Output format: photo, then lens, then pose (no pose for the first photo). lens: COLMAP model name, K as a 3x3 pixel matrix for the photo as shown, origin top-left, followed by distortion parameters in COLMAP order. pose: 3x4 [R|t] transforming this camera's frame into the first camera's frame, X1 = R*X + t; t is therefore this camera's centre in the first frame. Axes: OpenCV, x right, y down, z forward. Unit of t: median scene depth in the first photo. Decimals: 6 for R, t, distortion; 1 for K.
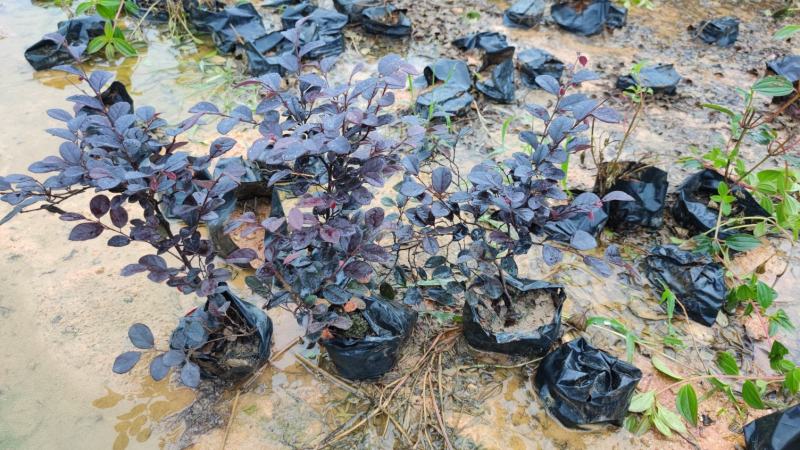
lens RADIAL K [[576.2, 0, 403.3], [0, 576.2, 216.9], [0, 0, 1]] dist [0.052526, -0.072207]
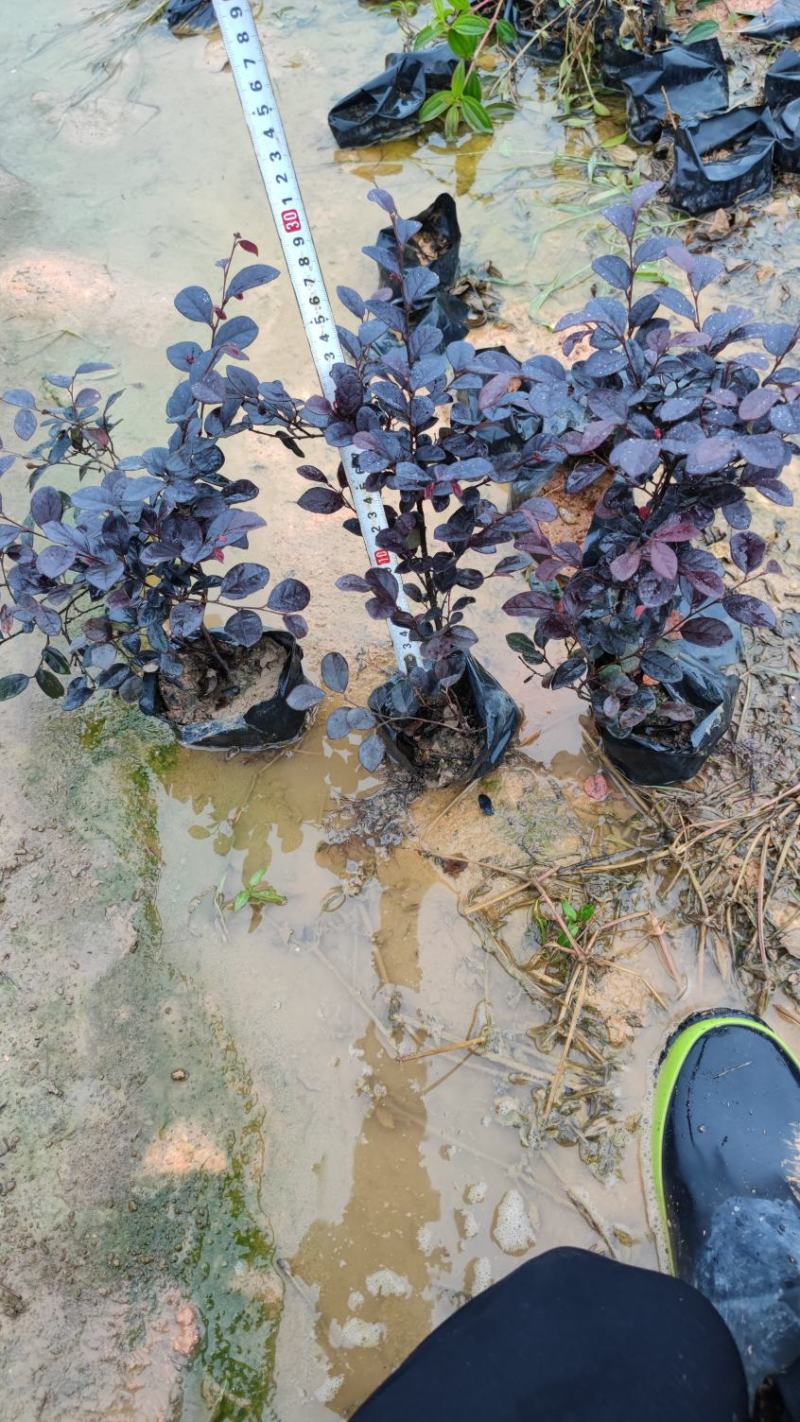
lens RADIAL K [[1024.2, 0, 389.2], [0, 1024.2, 705.1], [0, 0, 1]] dist [0.052526, -0.072207]
pose [[0.858640, 0.322865, -0.398115, 0.054352], [-0.194099, 0.923652, 0.330441, -0.081387], [0.474408, -0.206456, 0.855753, -0.054071]]
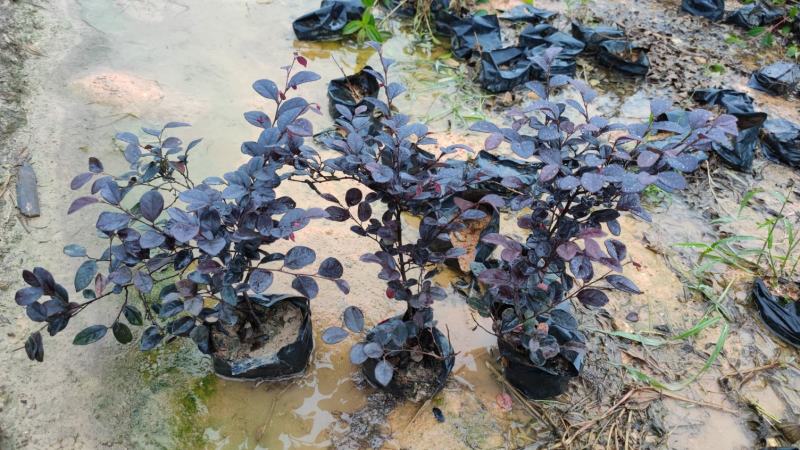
lens RADIAL K [[576.2, 0, 398.9], [0, 576.2, 218.8], [0, 0, 1]] dist [0.052526, -0.072207]
pose [[0.933969, 0.267235, -0.237252, -0.098250], [-0.269316, 0.962747, 0.024221, 0.003151], [0.234886, 0.041274, 0.971146, -0.034225]]
